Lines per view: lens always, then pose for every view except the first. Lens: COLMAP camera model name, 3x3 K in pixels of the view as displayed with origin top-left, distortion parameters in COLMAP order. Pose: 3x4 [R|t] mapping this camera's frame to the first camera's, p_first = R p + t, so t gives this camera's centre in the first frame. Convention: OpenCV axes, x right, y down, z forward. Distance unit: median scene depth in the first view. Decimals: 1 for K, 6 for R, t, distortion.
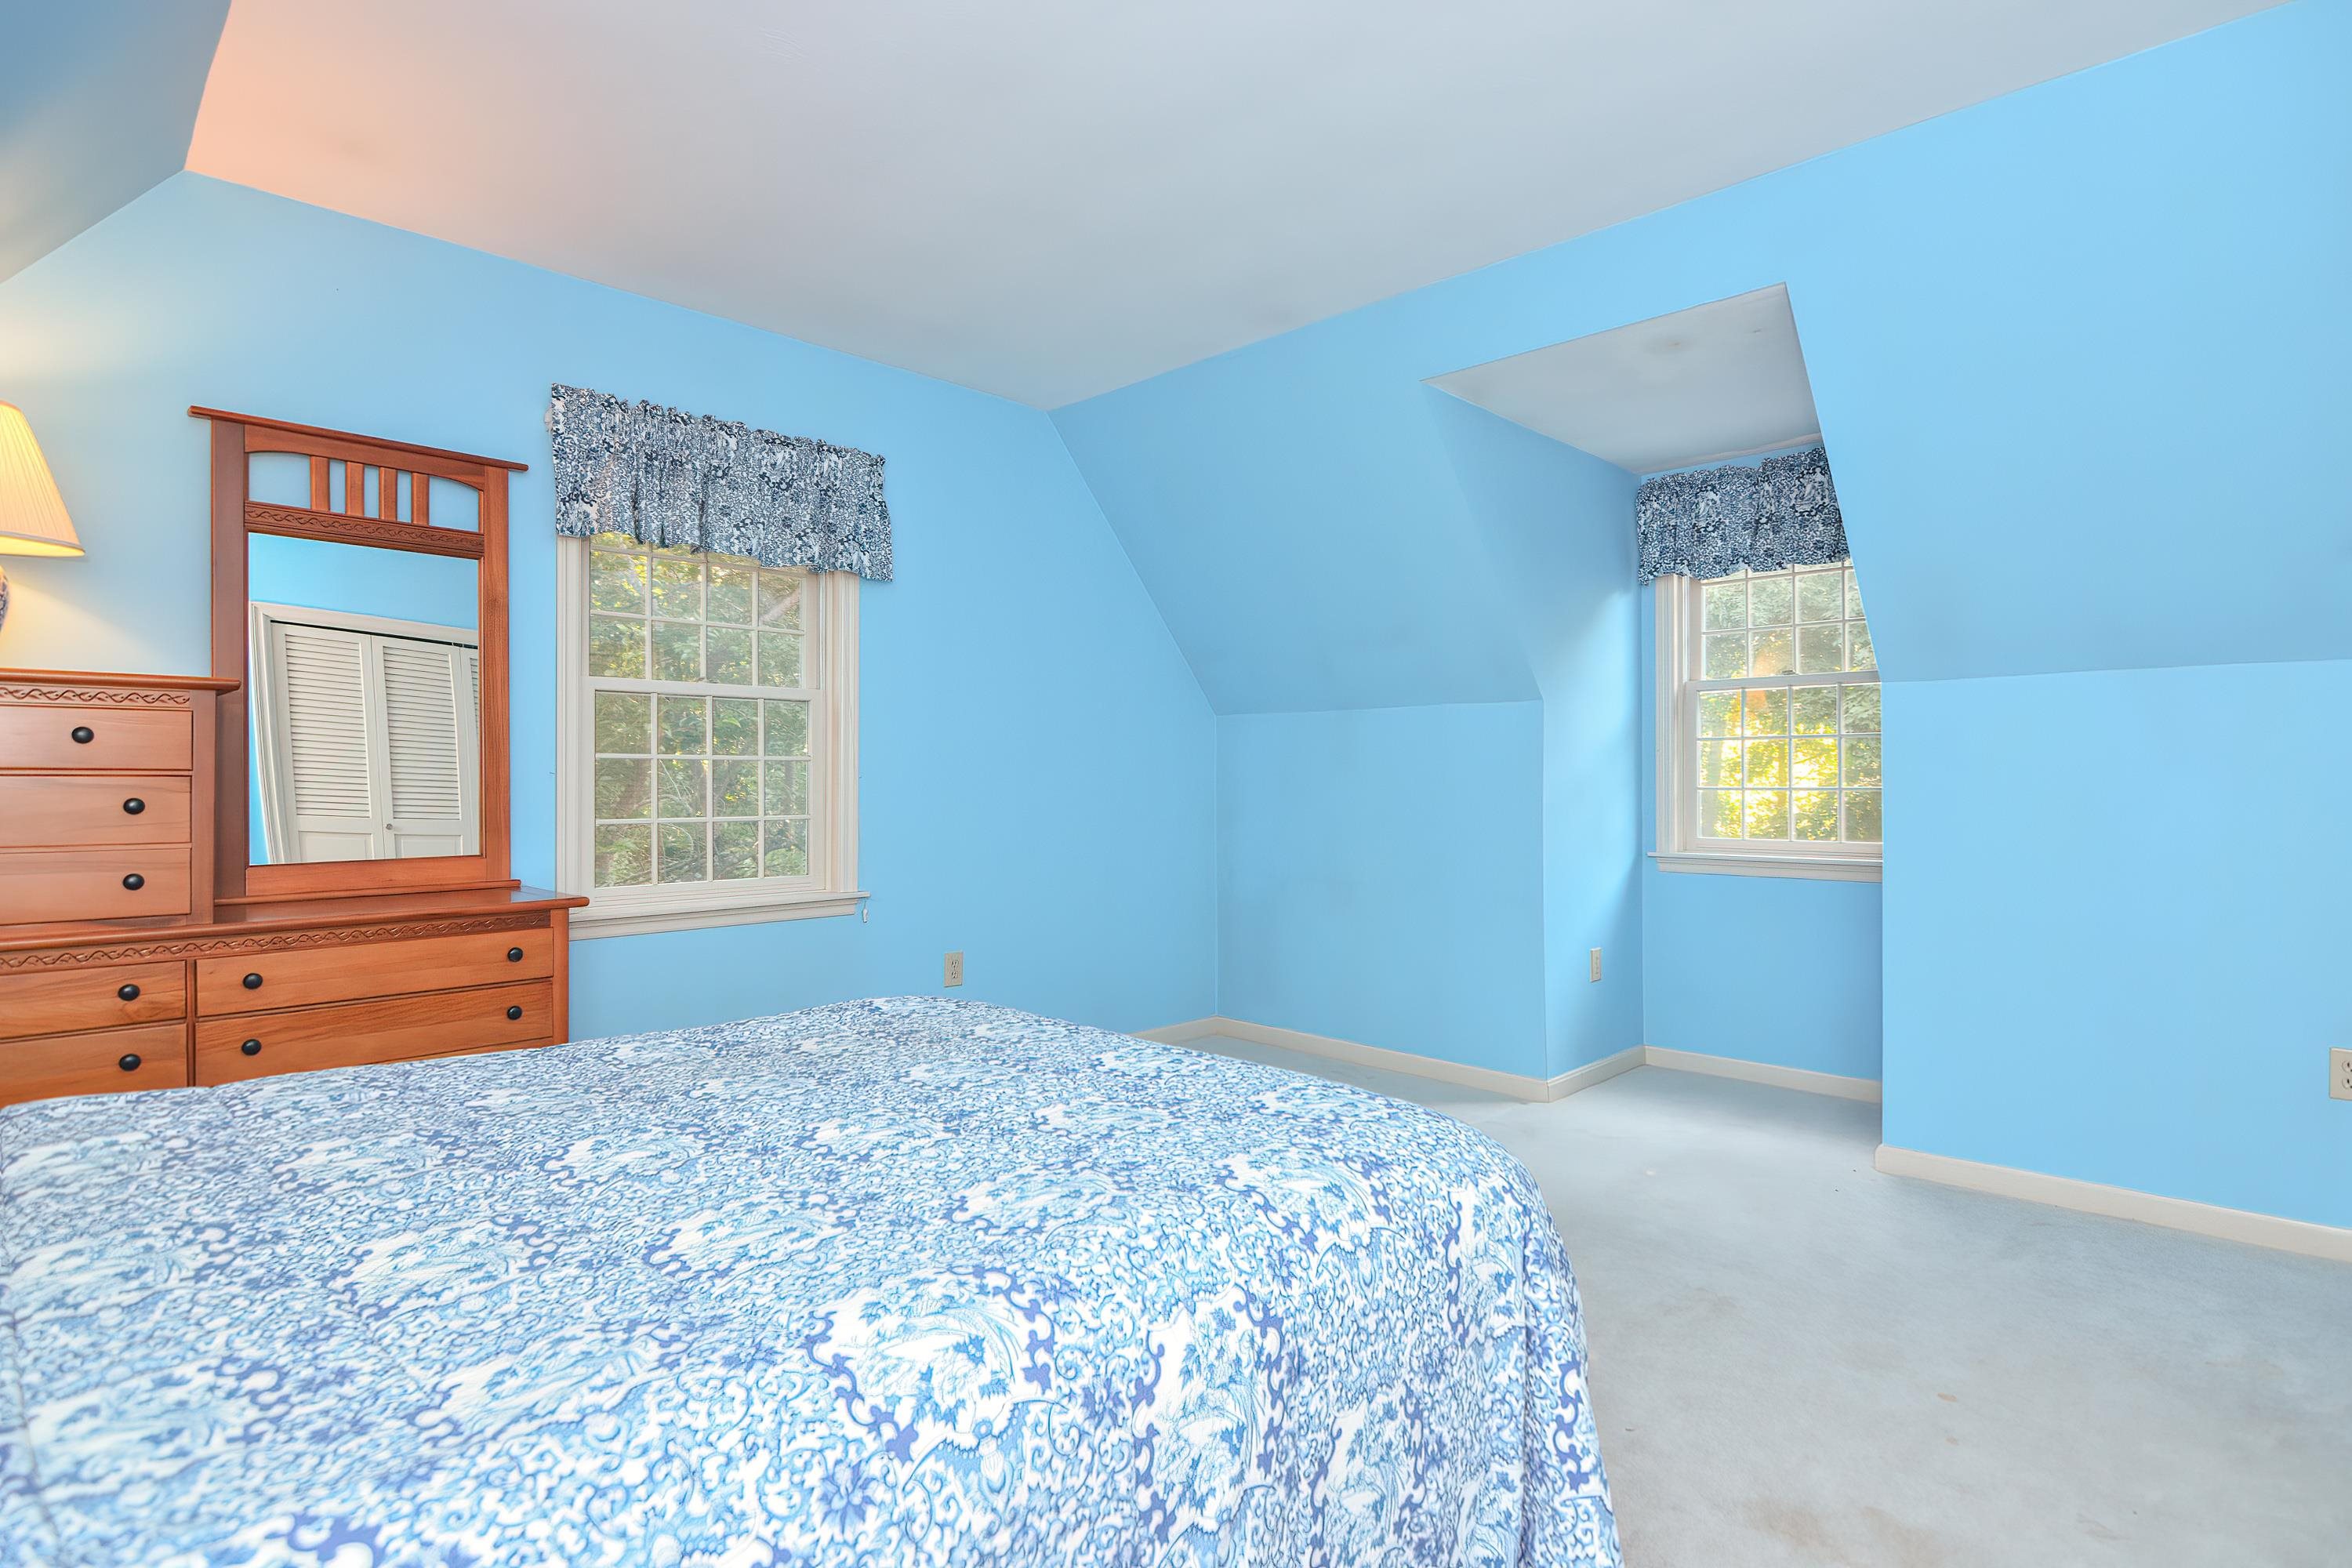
lens RADIAL K [[1135.2, 0, 1197.9], [0, 1135.2, 776.7], [0, 0, 1]] dist [0.013582, -0.001014]
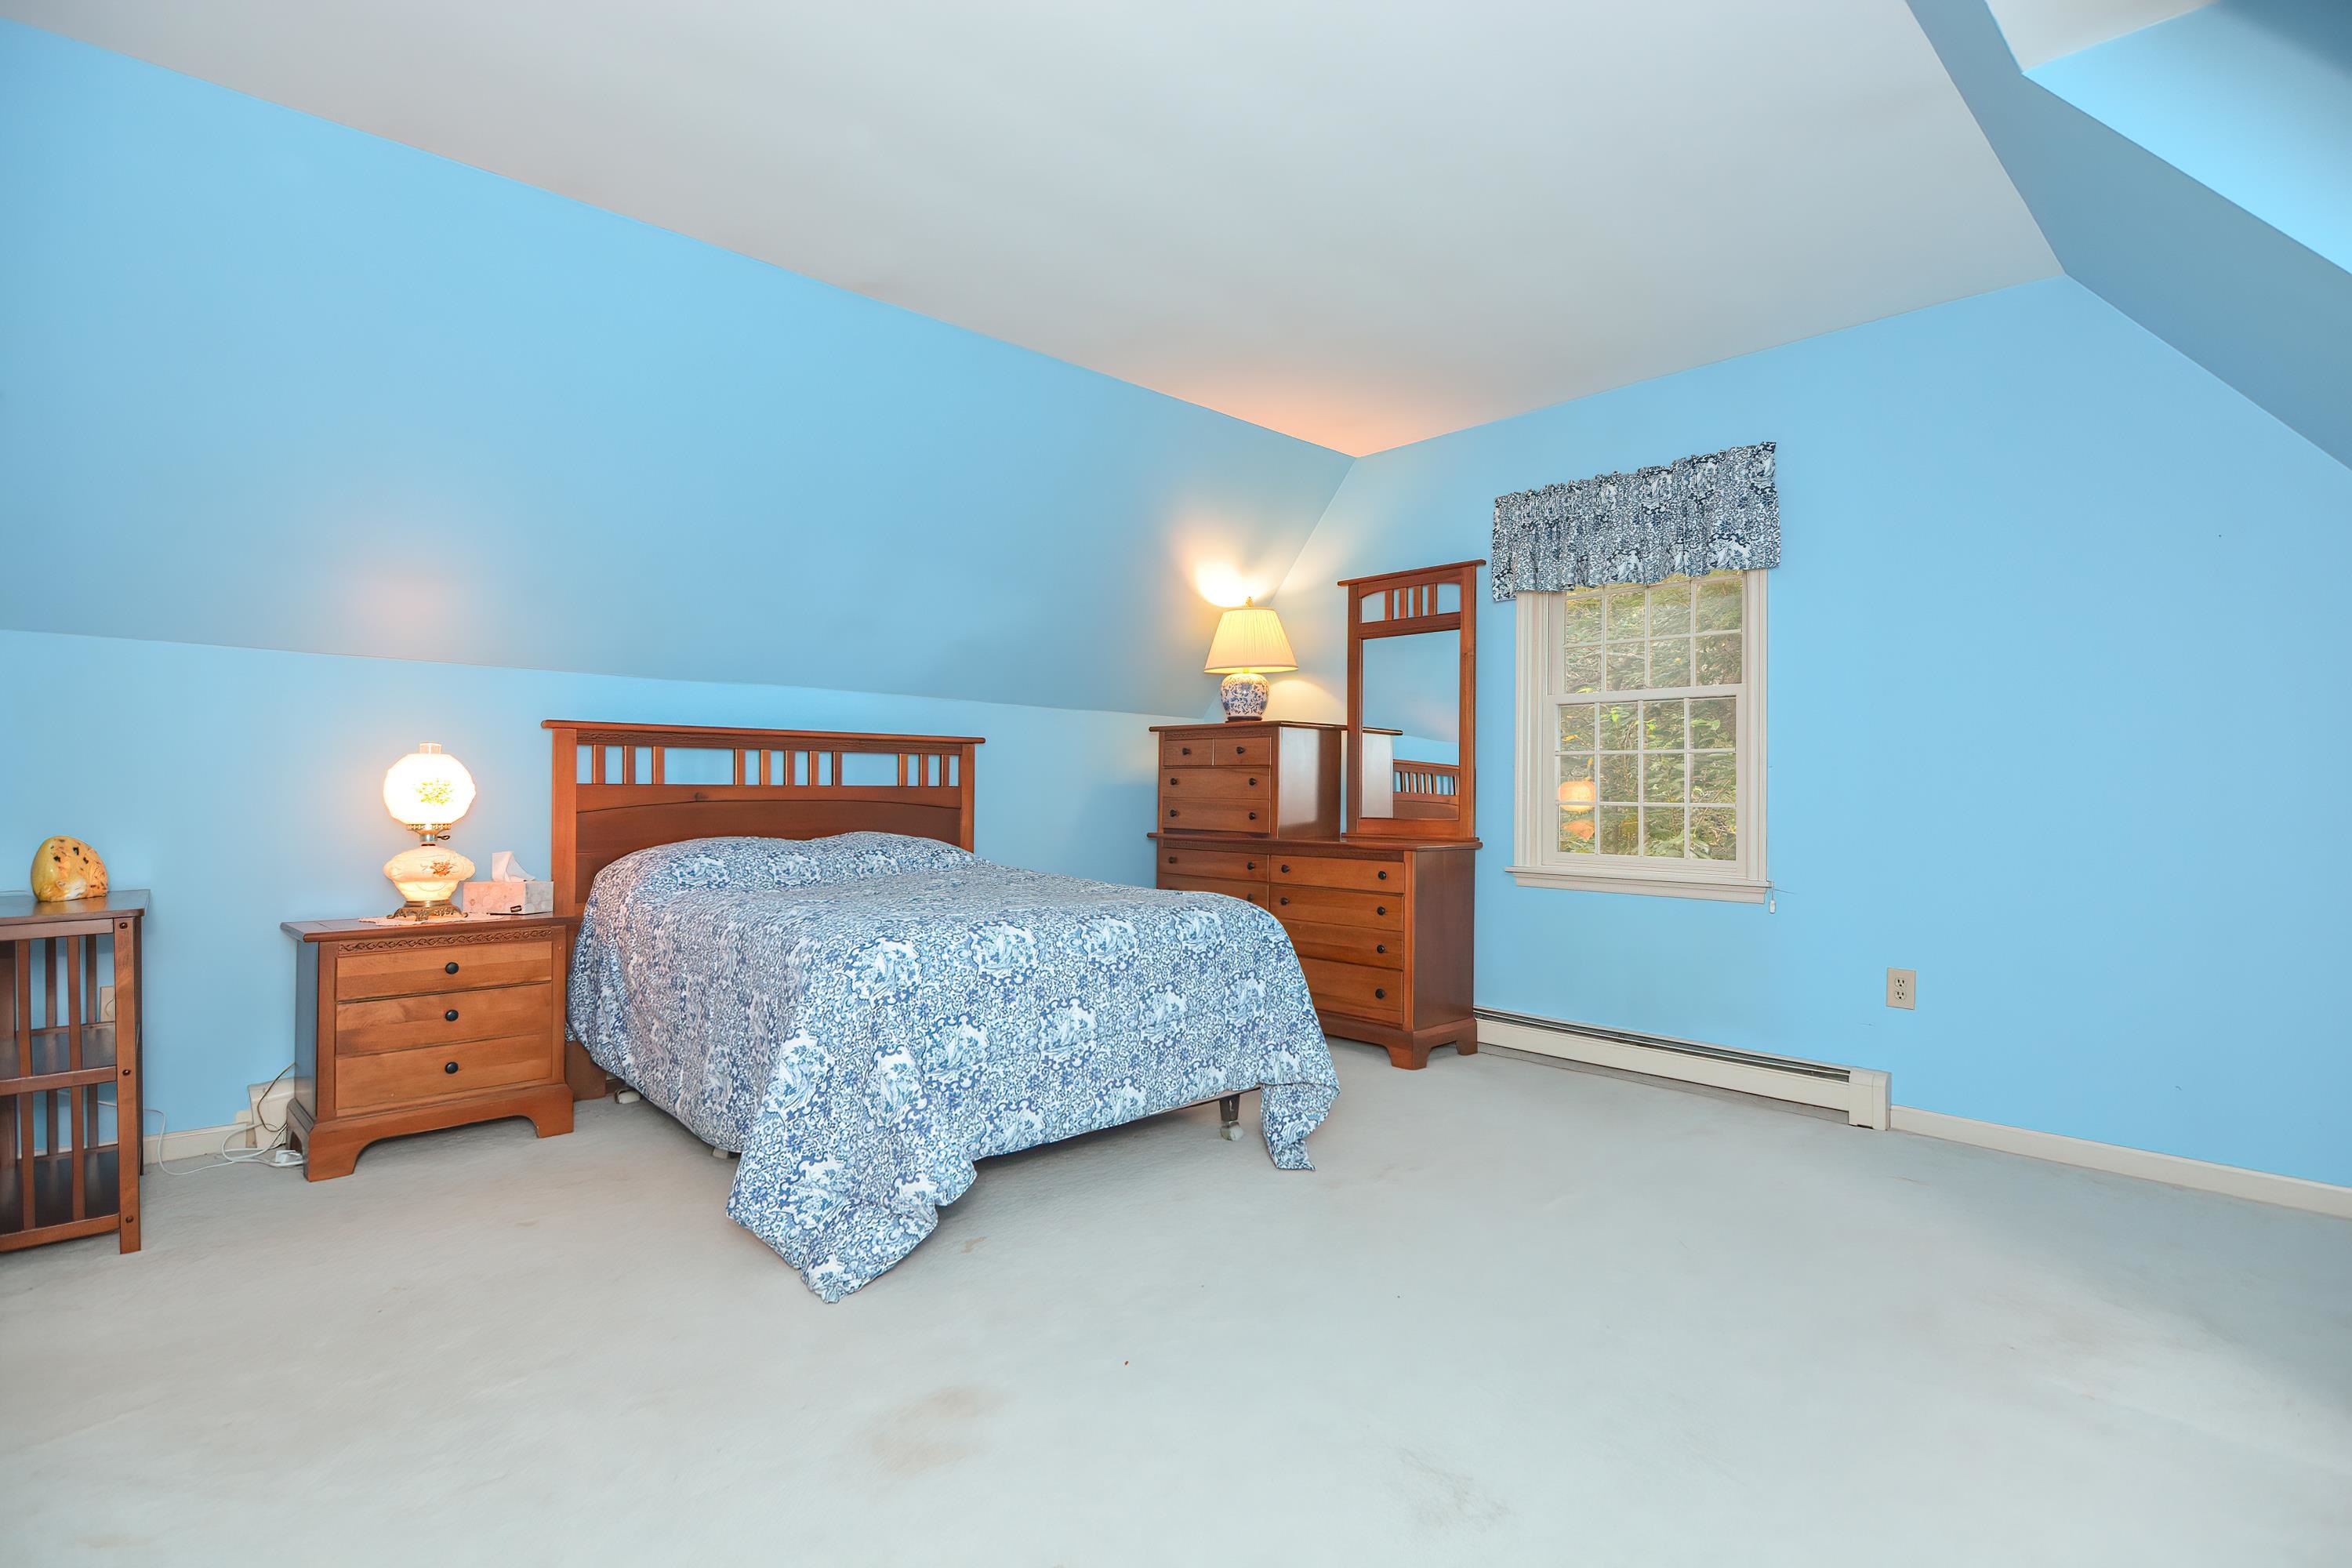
lens RADIAL K [[1135.2, 0, 1197.9], [0, 1135.2, 776.7], [0, 0, 1]] dist [0.013582, -0.001014]
pose [[-0.019433, -0.003254, -0.999806, 0.913035], [-0.001008, 0.999994, -0.003235, 0.016116], [0.999811, 0.000945, -0.019436, 0.665267]]
